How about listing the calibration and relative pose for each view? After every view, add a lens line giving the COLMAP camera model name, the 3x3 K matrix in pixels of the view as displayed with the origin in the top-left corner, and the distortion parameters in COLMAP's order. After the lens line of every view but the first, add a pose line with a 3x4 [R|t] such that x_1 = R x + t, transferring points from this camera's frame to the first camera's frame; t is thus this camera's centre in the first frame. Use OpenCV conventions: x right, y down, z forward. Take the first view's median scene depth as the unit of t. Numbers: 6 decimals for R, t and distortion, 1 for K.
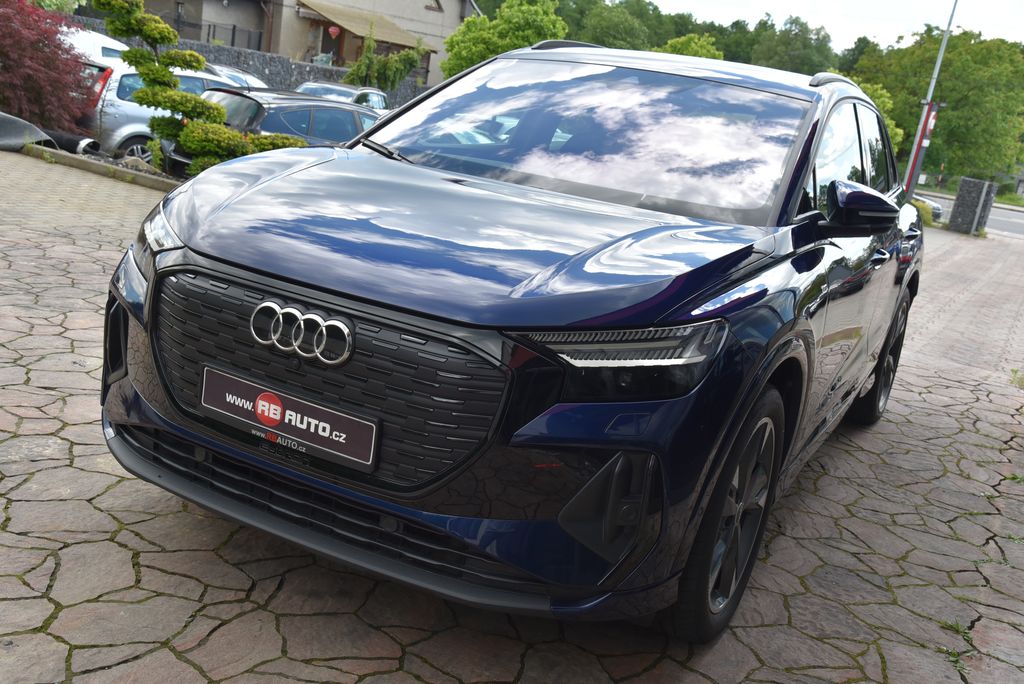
lens RADIAL K [[1035.2, 0, 512.0], [0, 1035.2, 342.0], [0, 0, 1]] dist [0.094372, 0.015477]
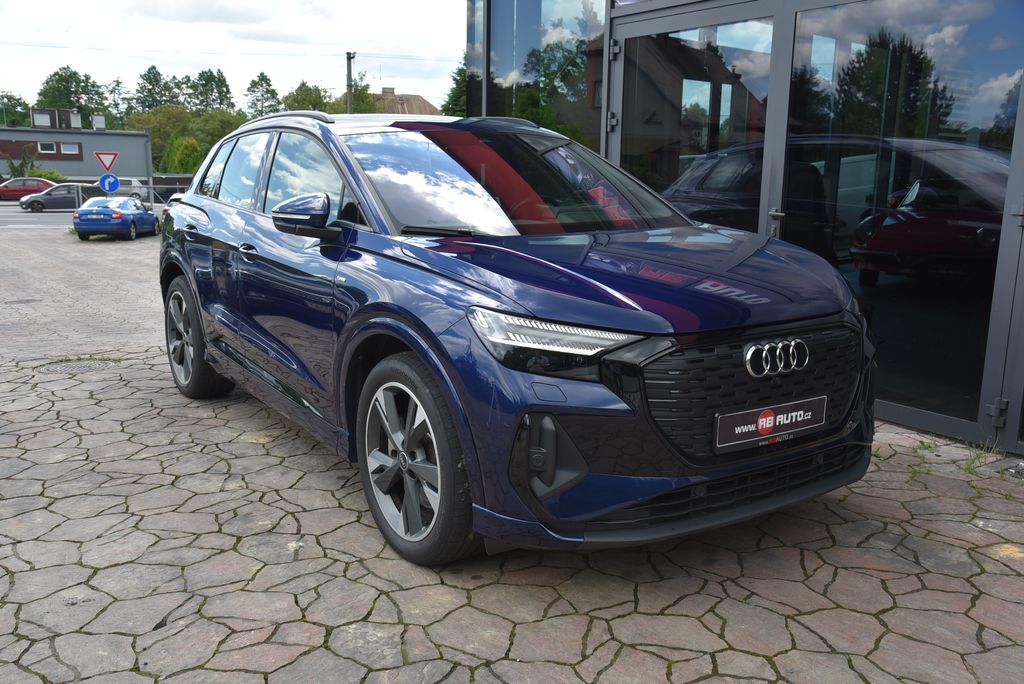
lens RADIAL K [[923.5, 0, 512.0], [0, 923.5, 342.0], [0, 0, 1]] dist [-0.015368, 0.104879]
pose [[0.470509, -0.309632, 0.826287, -1.345482], [0.274836, 0.941257, 0.196215, -0.357425], [-0.838503, 0.134772, 0.527967, 0.639769]]
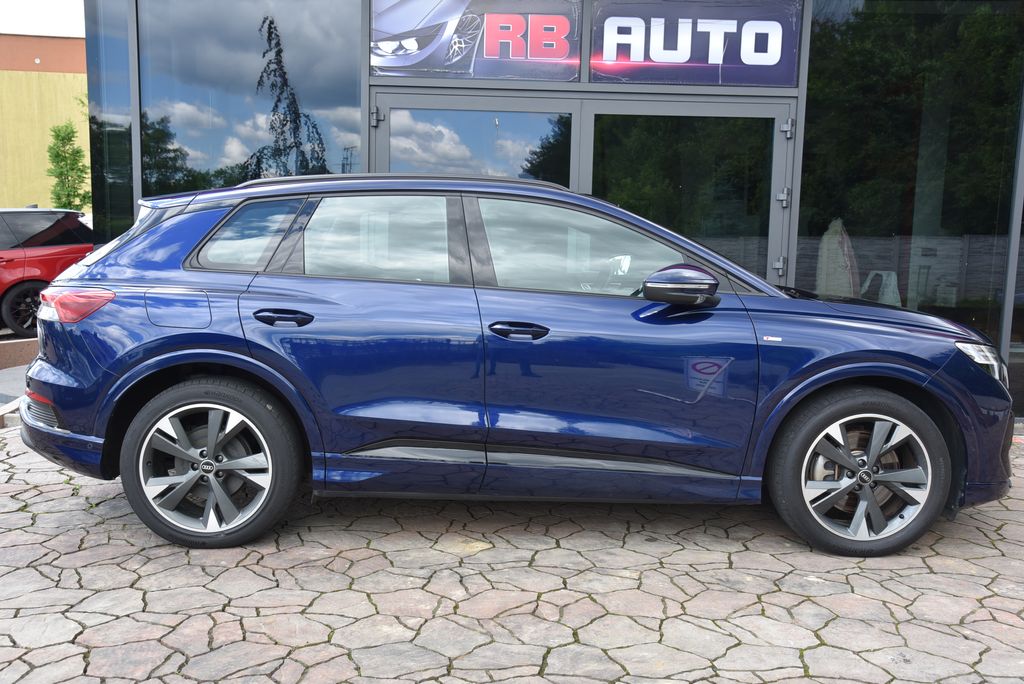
lens RADIAL K [[954.1, 0, 512.0], [0, 954.1, 342.0], [0, 0, 1]] dist [0.001698, 0.149662]
pose [[-0.465120, -0.262364, 0.845475, -1.470900], [0.118361, 0.928066, 0.353106, -0.881241], [-0.877299, 0.264308, -0.400608, 2.646195]]
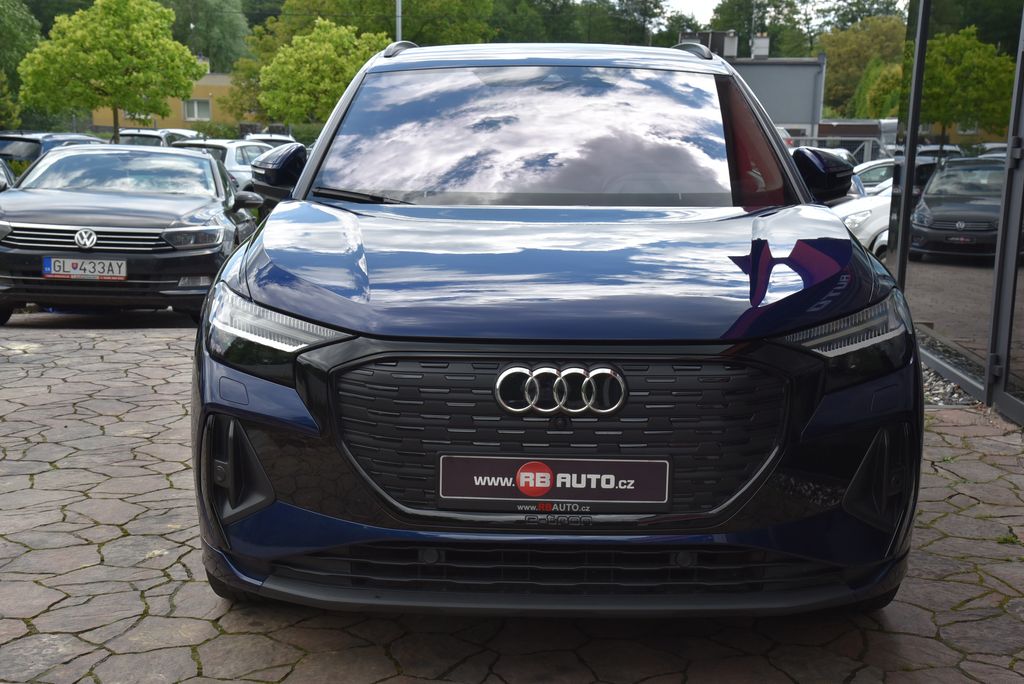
lens RADIAL K [[1386.2, 0, 512.0], [0, 1386.2, 342.0], [0, 0, 1]] dist [0.217345, 0.111938]
pose [[0.879738, -0.214682, 0.424231, -0.765986], [0.227578, 0.973539, 0.020724, -0.087872], [-0.417455, 0.078314, 0.905317, -0.142960]]
